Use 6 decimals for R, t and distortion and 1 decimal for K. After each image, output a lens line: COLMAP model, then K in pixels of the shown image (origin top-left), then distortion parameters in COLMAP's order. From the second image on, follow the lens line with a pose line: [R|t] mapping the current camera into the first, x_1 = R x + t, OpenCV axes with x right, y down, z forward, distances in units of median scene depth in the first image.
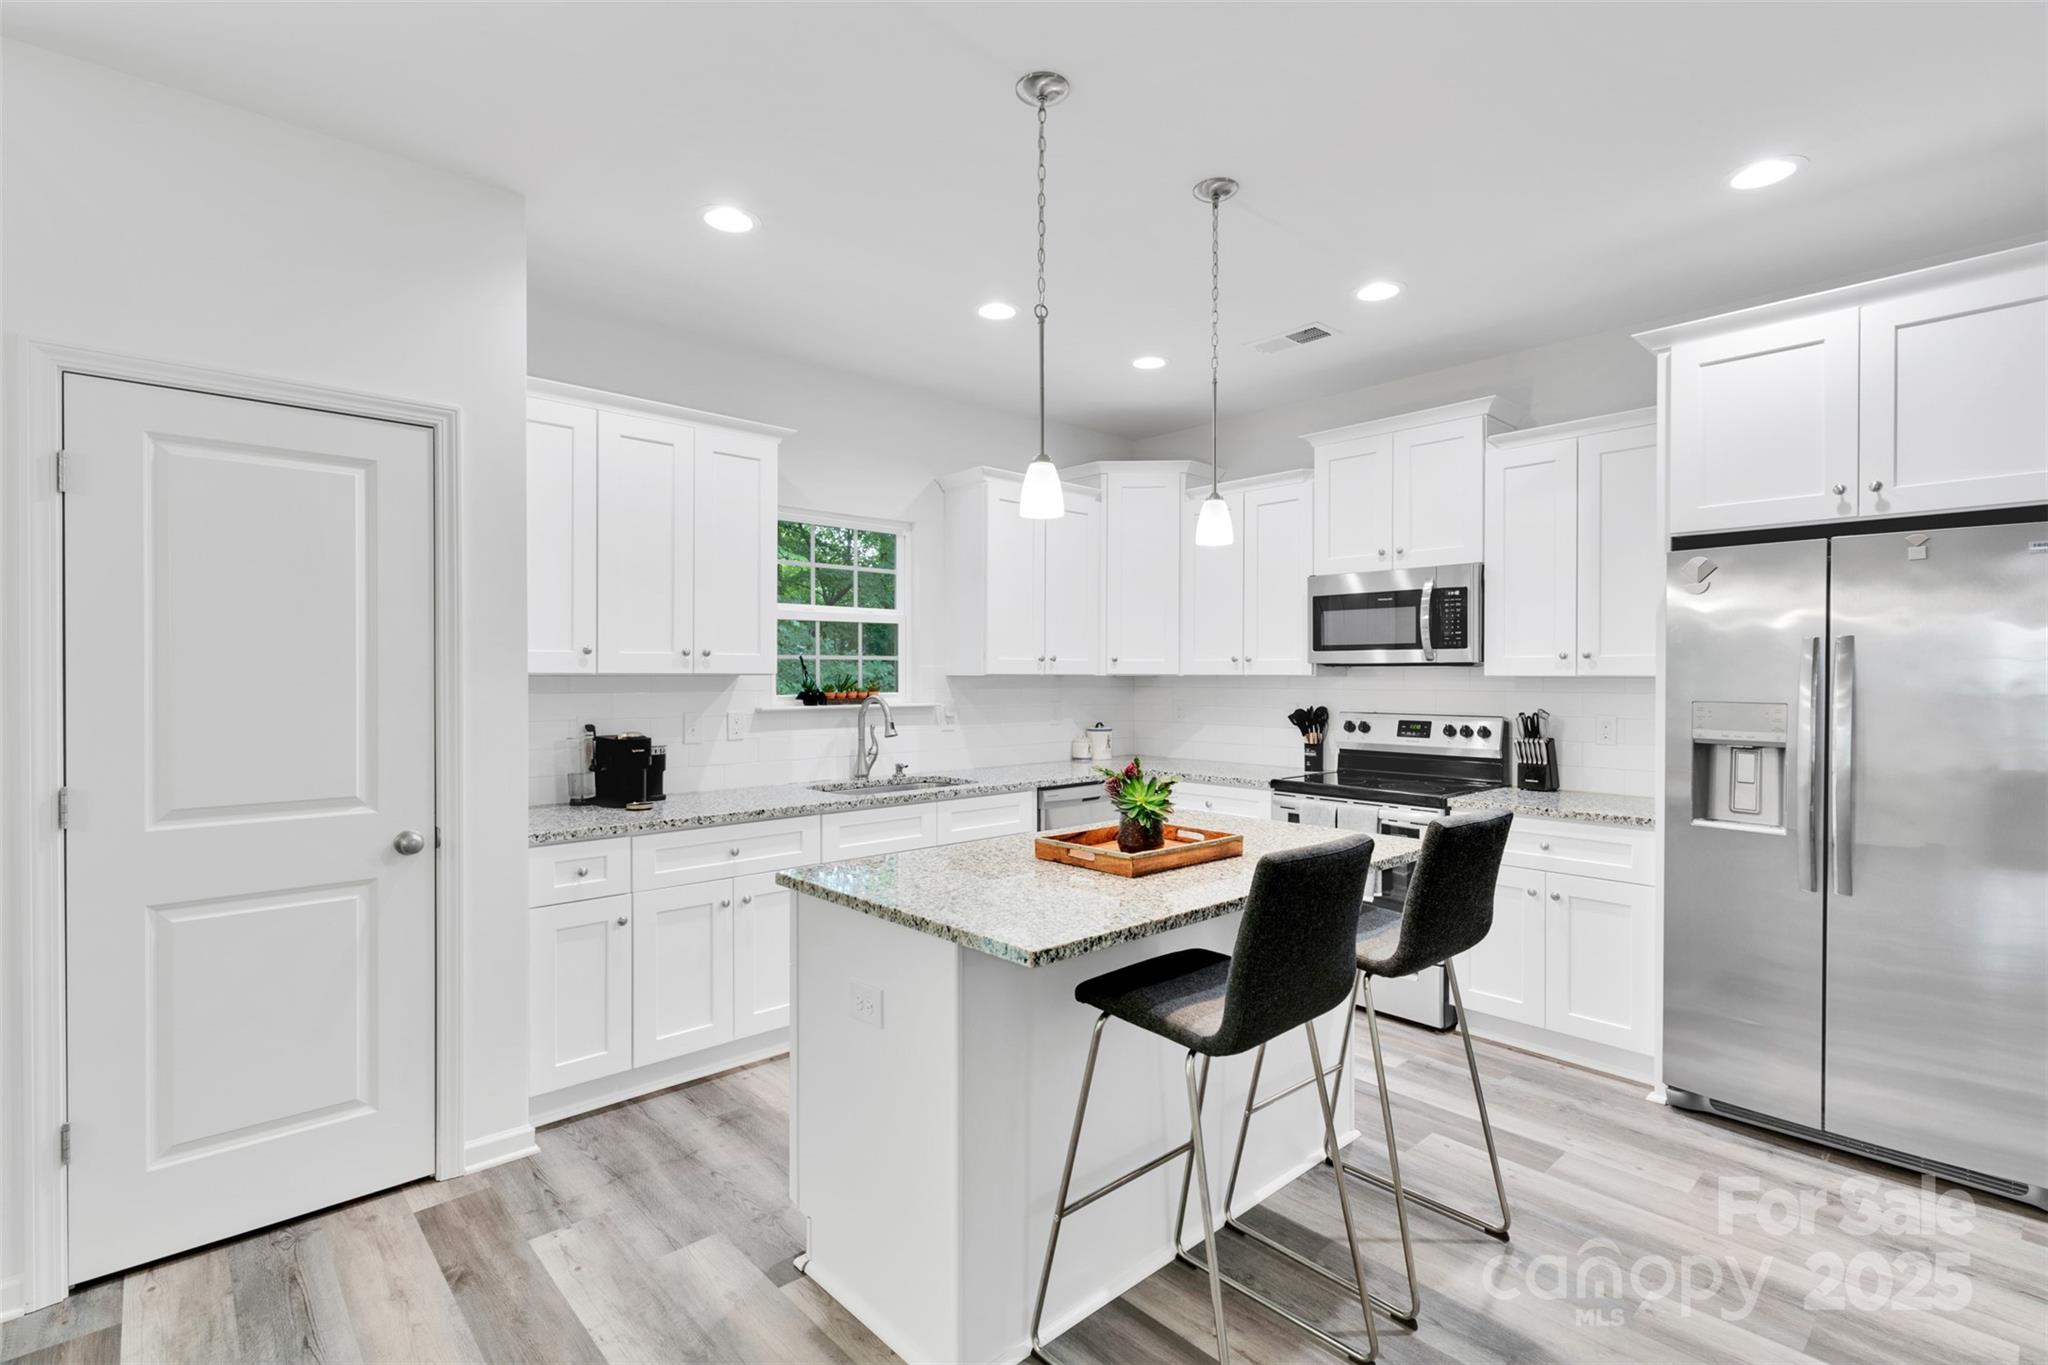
lens RADIAL K [[969.0, 0, 1033.4], [0, 969.0, 669.8], [0, 0, 1]] dist [0.000143, 0.000258]
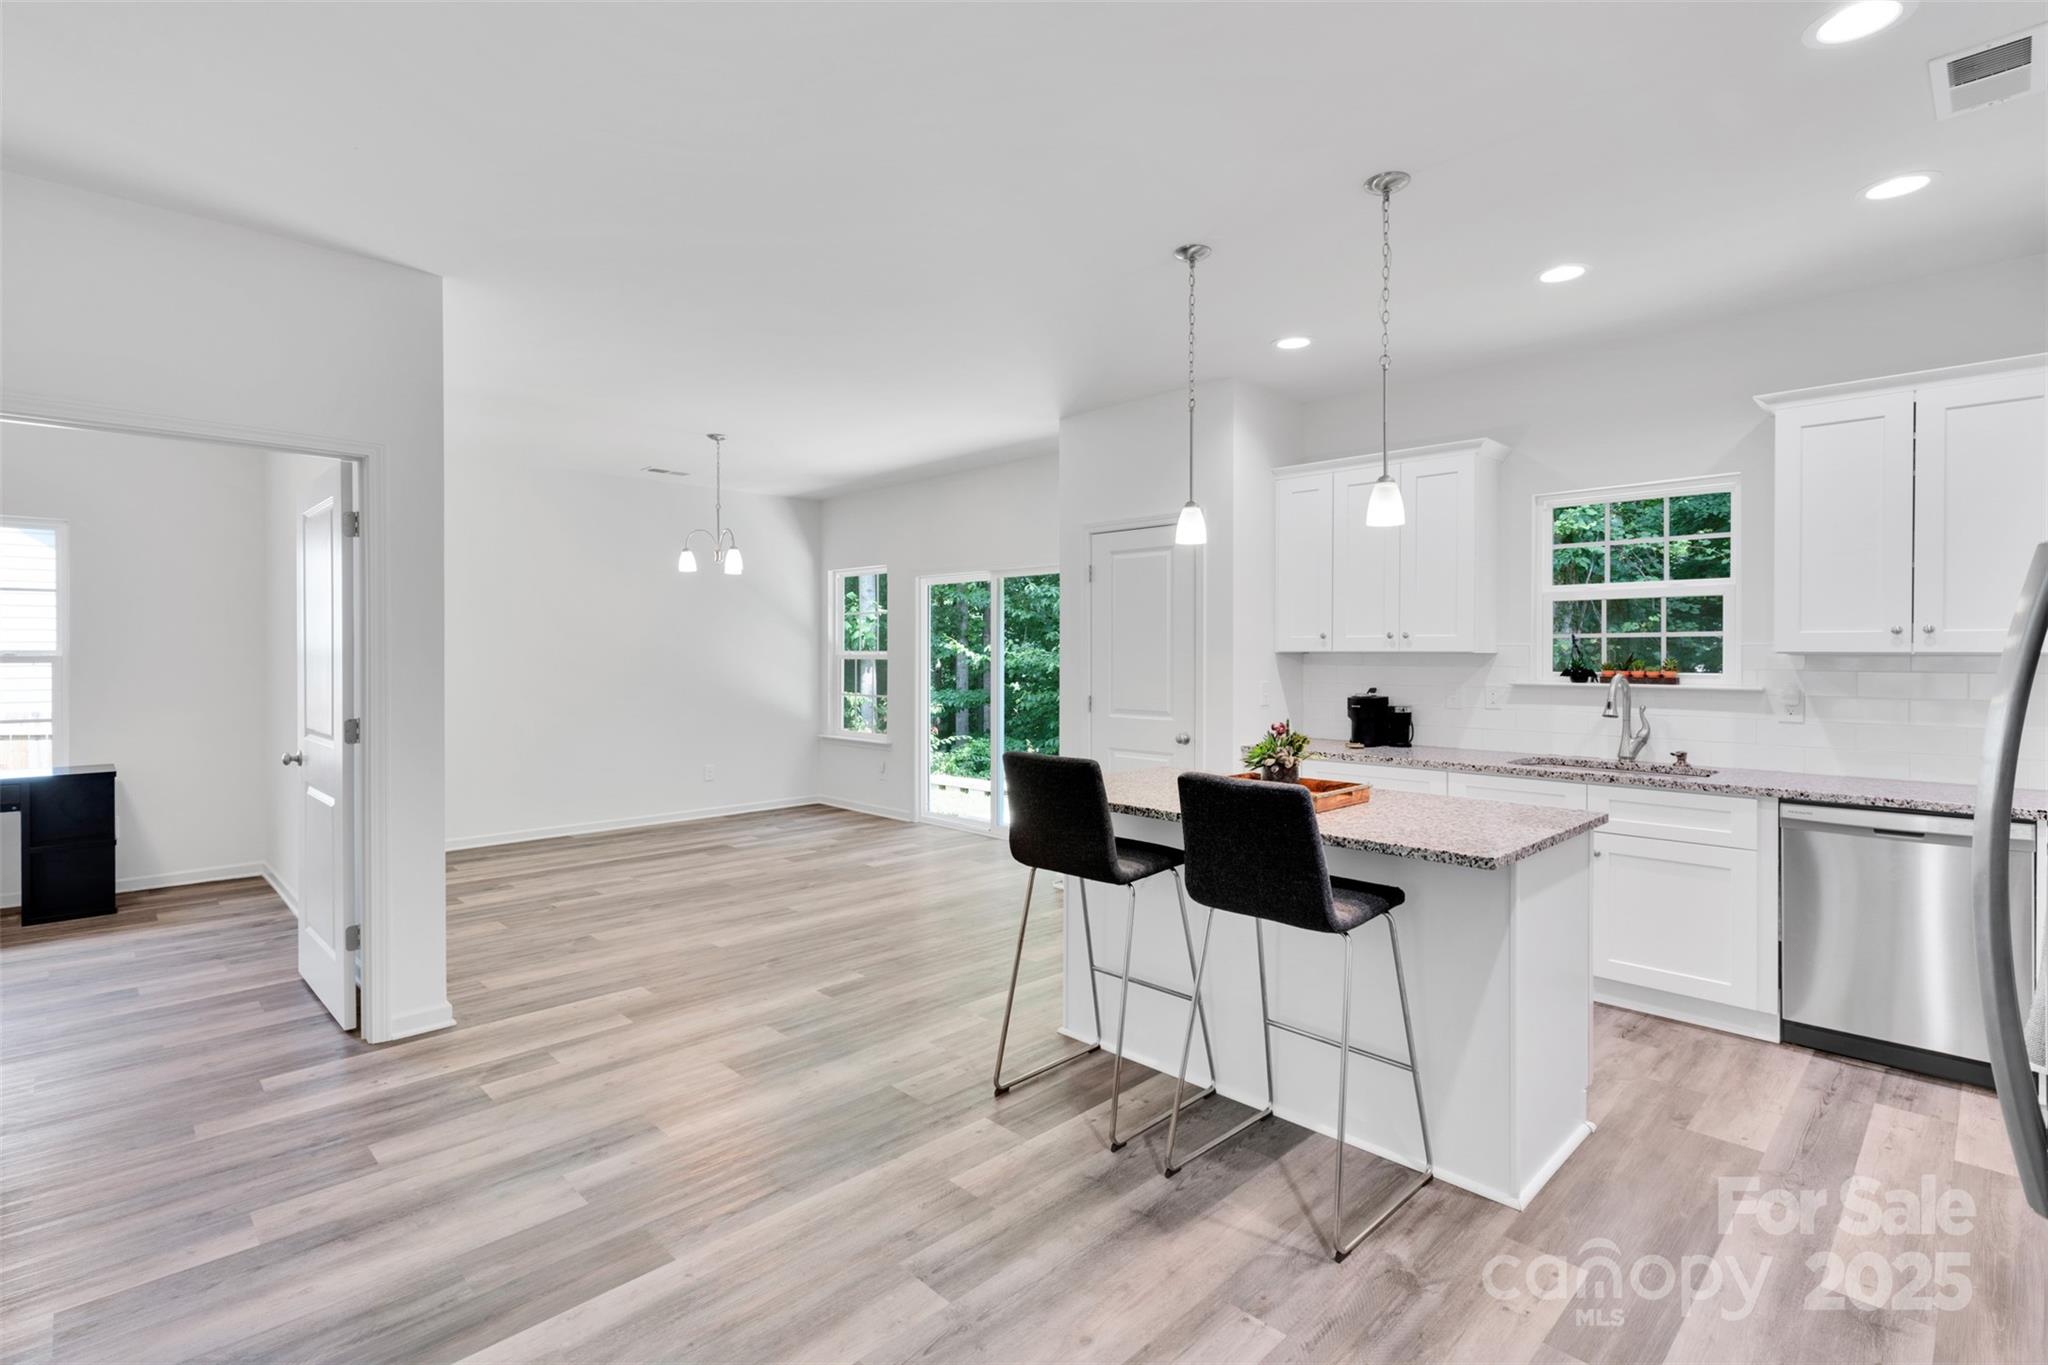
lens RADIAL K [[969.0, 0, 1033.4], [0, 969.0, 669.8], [0, 0, 1]] dist [0.000143, 0.000258]
pose [[0.039292, 0.020221, -0.999023, 0.787299], [0.001532, 0.999793, 0.020297, 0.000877], [0.999227, -0.002328, 0.039252, 0.376644]]
